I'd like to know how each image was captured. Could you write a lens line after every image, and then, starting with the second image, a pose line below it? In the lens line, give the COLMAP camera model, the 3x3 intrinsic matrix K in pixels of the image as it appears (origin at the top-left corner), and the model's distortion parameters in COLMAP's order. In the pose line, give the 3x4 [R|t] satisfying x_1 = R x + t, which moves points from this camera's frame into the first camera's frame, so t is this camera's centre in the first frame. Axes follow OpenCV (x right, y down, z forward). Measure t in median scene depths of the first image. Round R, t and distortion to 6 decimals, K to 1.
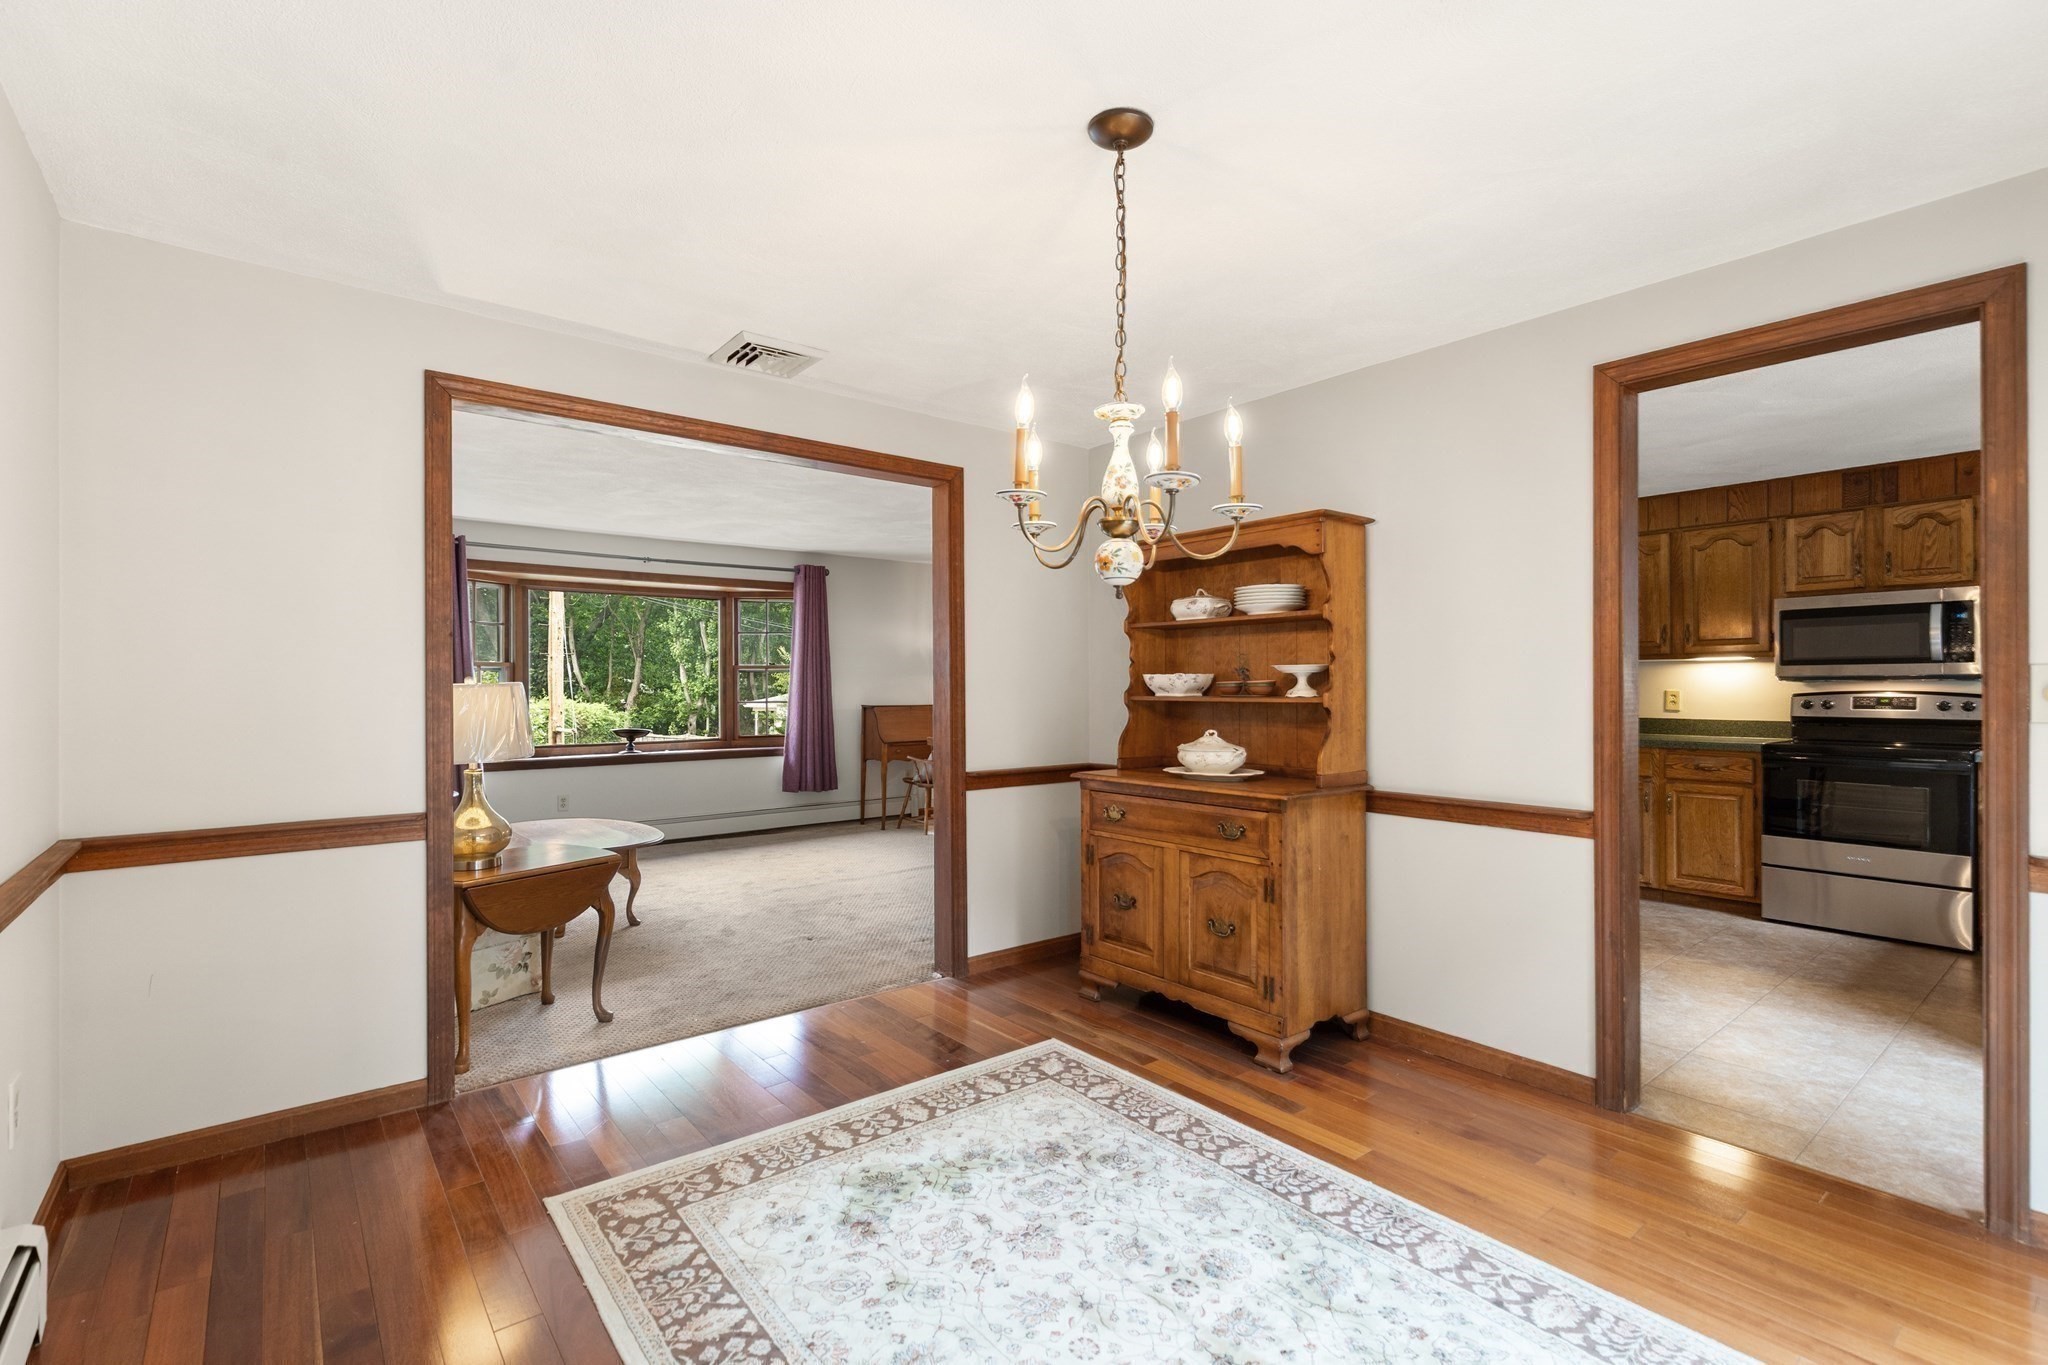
lens RADIAL K [[929.9, 0, 1011.2], [0, 929.9, 690.0], [0, 0, 1]] dist [0.001280, -0.000910]
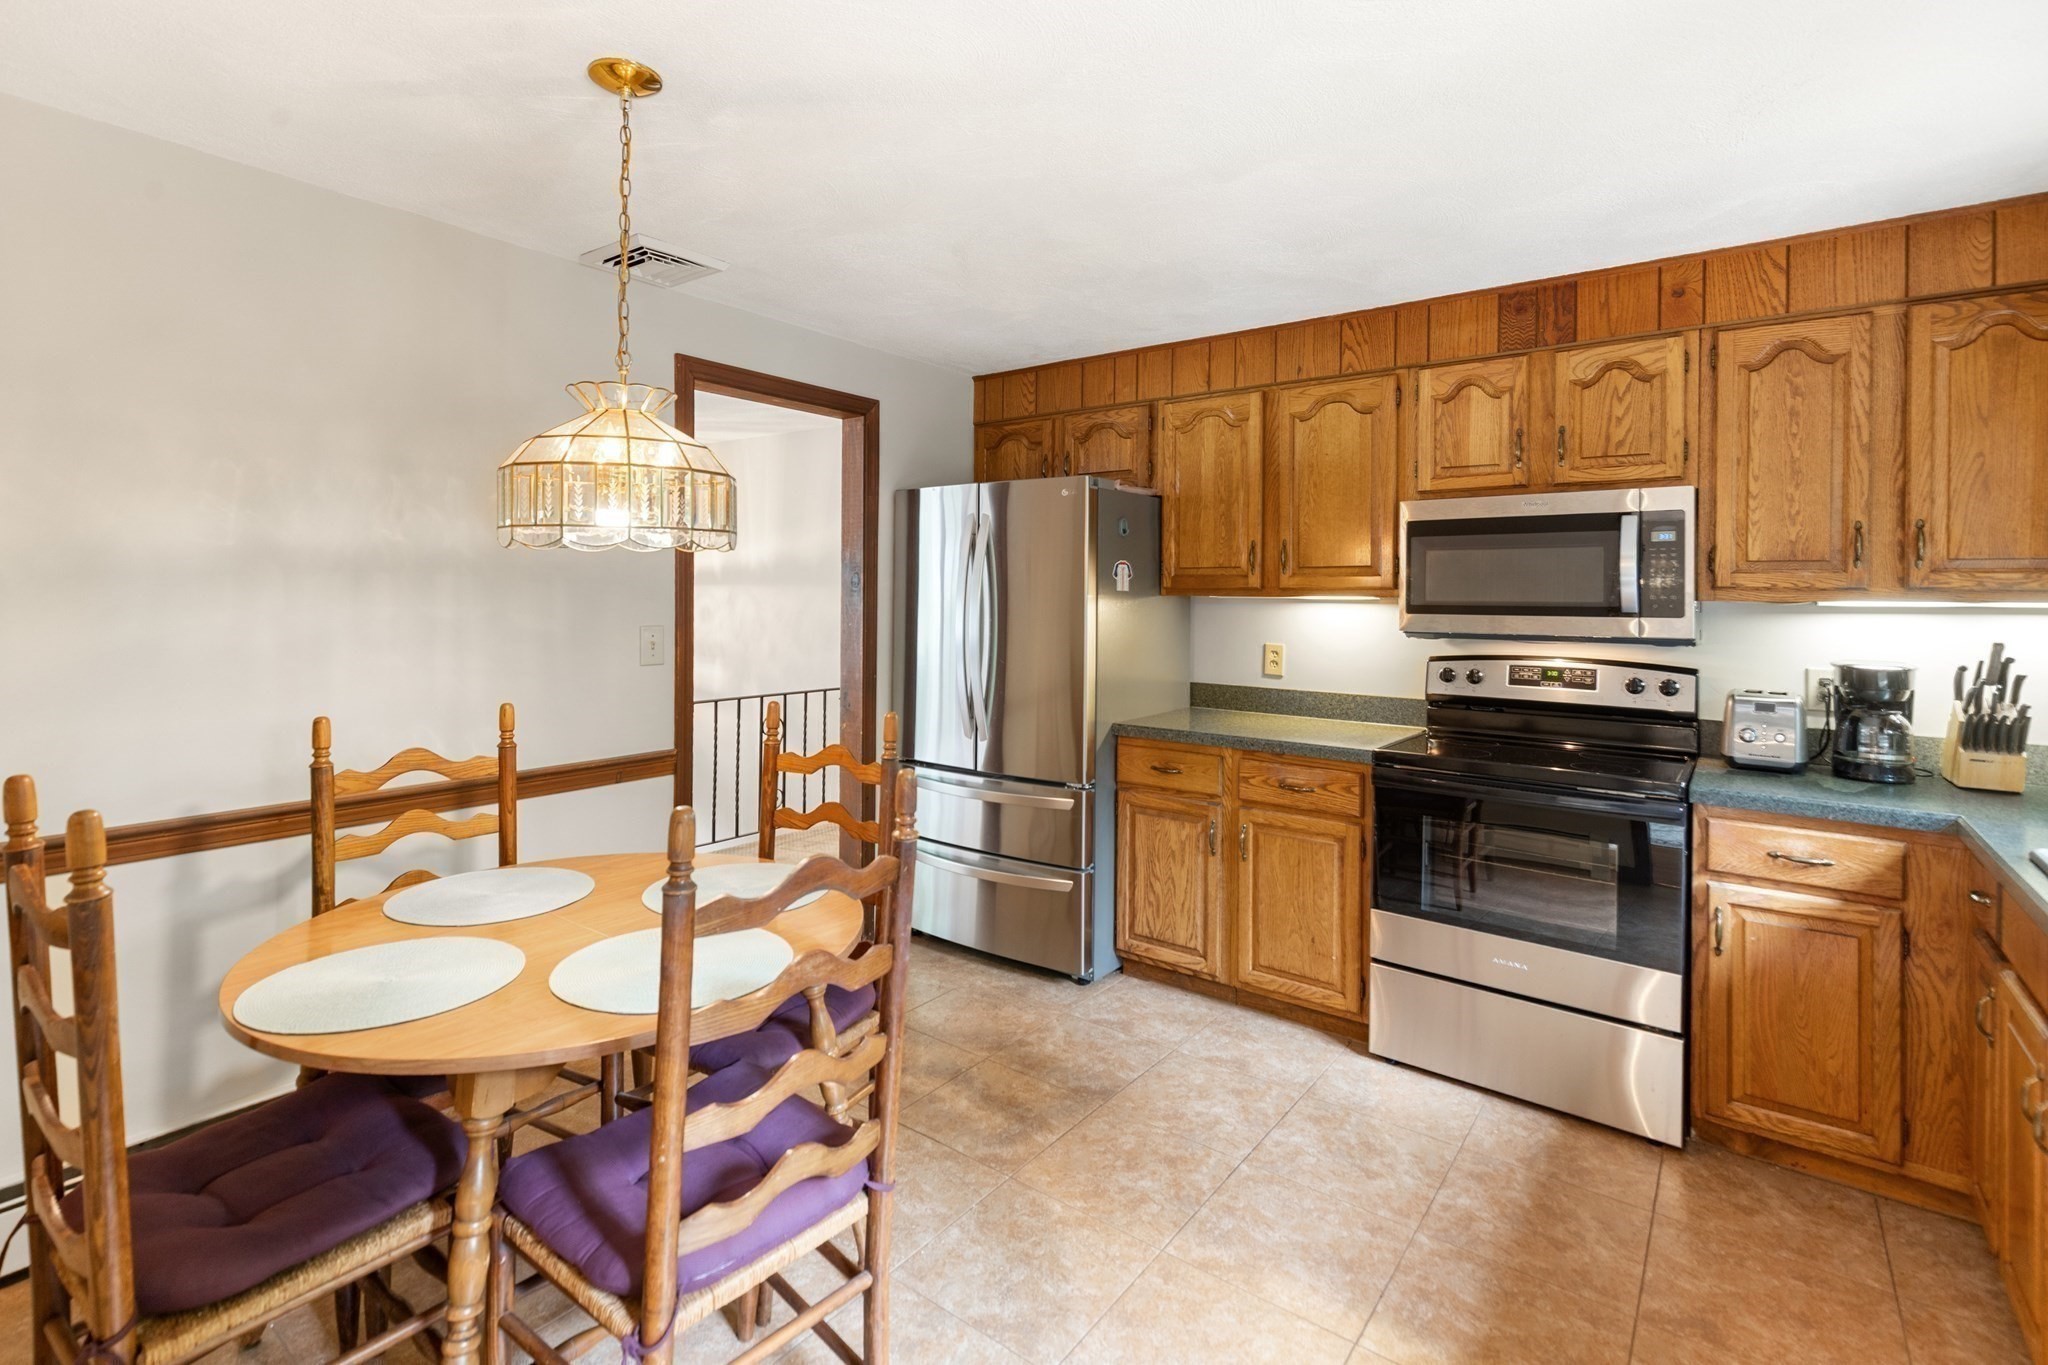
lens RADIAL K [[929.9, 0, 1020.1], [0, 929.9, 602.7], [0, 0, 1]] dist [0.001280, -0.000910]
pose [[0.972269, 0.012303, 0.233540, 0.453127], [-0.012963, 0.999915, 0.001293, -0.030976], [-0.233504, -0.004284, 0.972346, 0.485160]]
